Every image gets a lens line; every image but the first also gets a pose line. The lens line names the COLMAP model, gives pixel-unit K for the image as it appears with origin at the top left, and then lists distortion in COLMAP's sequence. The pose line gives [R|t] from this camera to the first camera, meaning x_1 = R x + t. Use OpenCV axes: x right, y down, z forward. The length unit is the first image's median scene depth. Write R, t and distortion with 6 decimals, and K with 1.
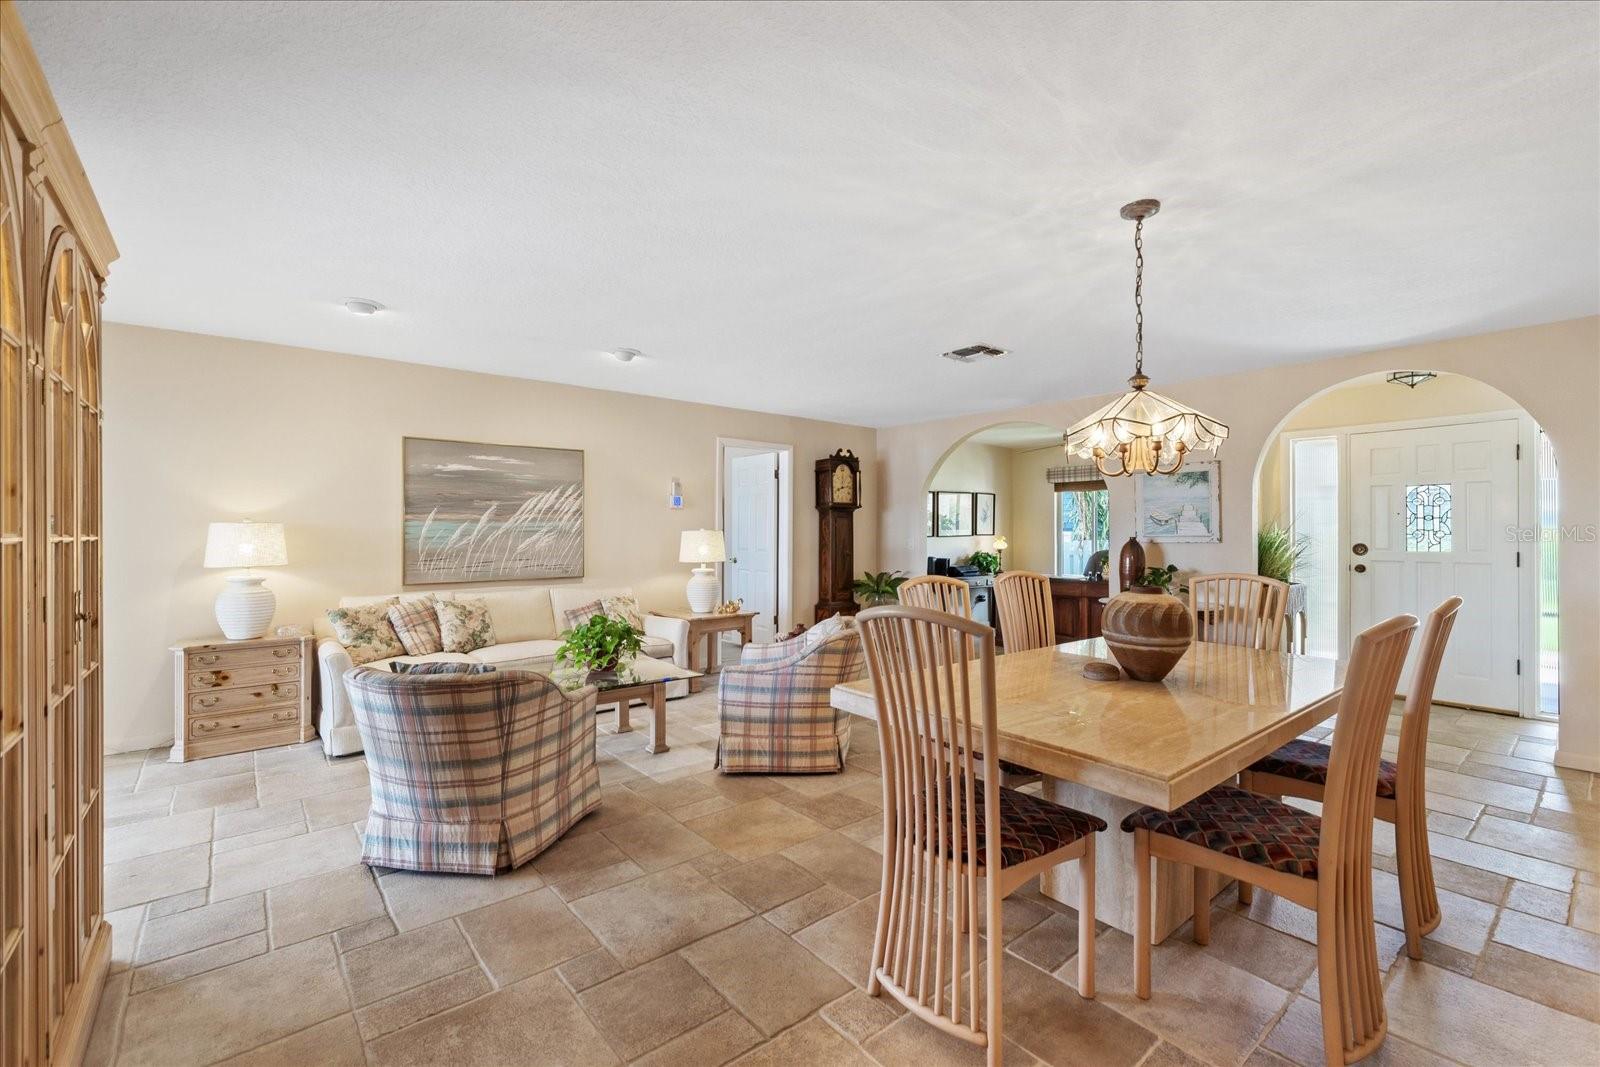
lens RADIAL K [[676.4, 0, 799.7], [0, 676.4, 528.5], [0, 0, 1]] dist [-0.000430, 0.000272]
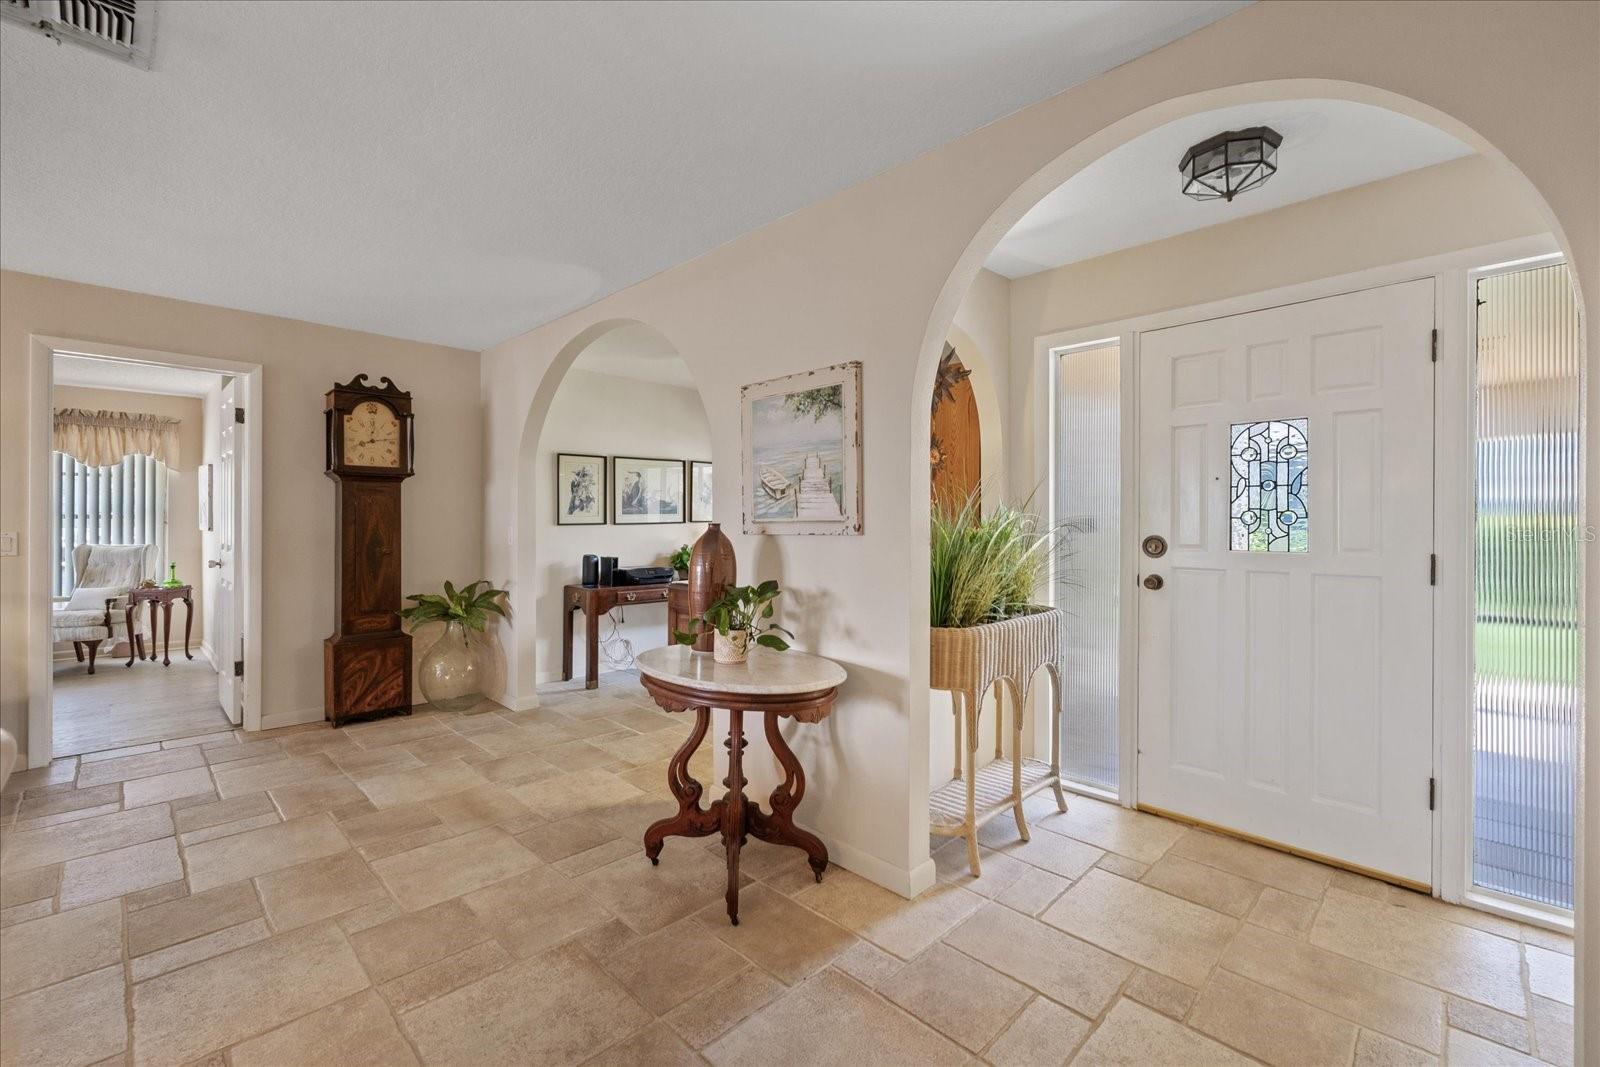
lens RADIAL K [[668.7, 0, 804.2], [0, 668.7, 521.9], [0, 0, 1]] dist [-0.000817, -0.000082]
pose [[0.994844, -0.000250, 0.101415, 0.404726], [-0.000396, 0.999980, 0.006352, 0.006776], [-0.101415, -0.006359, 0.994824, 0.406903]]
